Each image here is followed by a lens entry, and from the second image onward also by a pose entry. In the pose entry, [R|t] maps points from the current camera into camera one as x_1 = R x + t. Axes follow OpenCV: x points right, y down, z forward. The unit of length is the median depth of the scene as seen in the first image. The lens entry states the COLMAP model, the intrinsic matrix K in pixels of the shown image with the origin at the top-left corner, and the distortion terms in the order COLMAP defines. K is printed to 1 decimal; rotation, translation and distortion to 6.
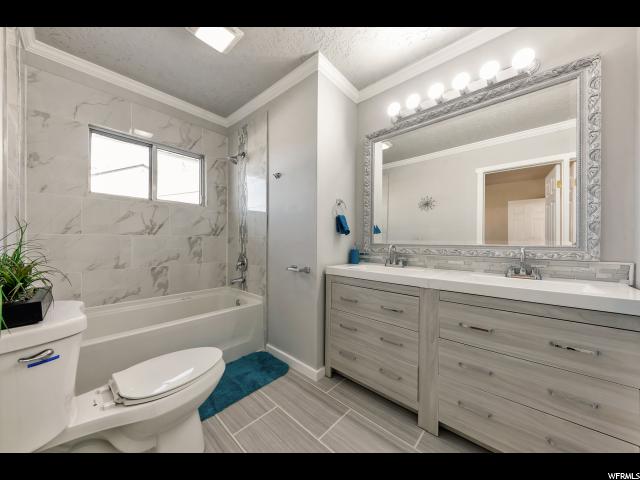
lens RADIAL K [[220.4, 0, 317.7], [0, 220.4, 240.9], [0, 0, 1]] dist [-0.000060, 0.000036]
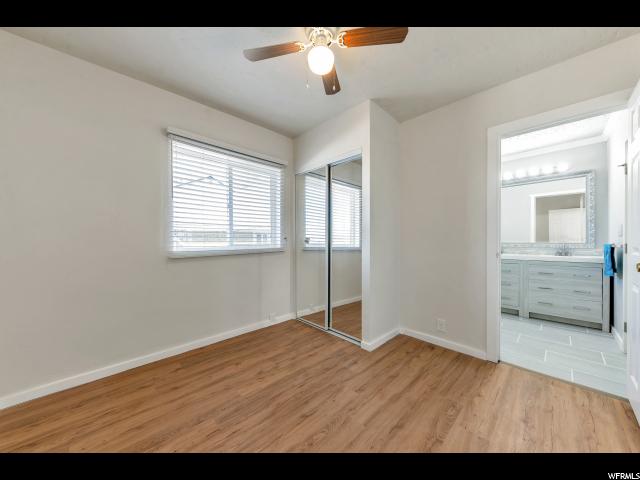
lens RADIAL K [[224.9, 0, 322.3], [0, 224.9, 241.9], [0, 0, 1]] dist [-0.002790, -0.000301]
pose [[0.998133, -0.011119, -0.060059, -1.590491], [0.011548, 0.999910, 0.006793, -0.035794], [0.059978, -0.007474, 0.998172, -1.643455]]
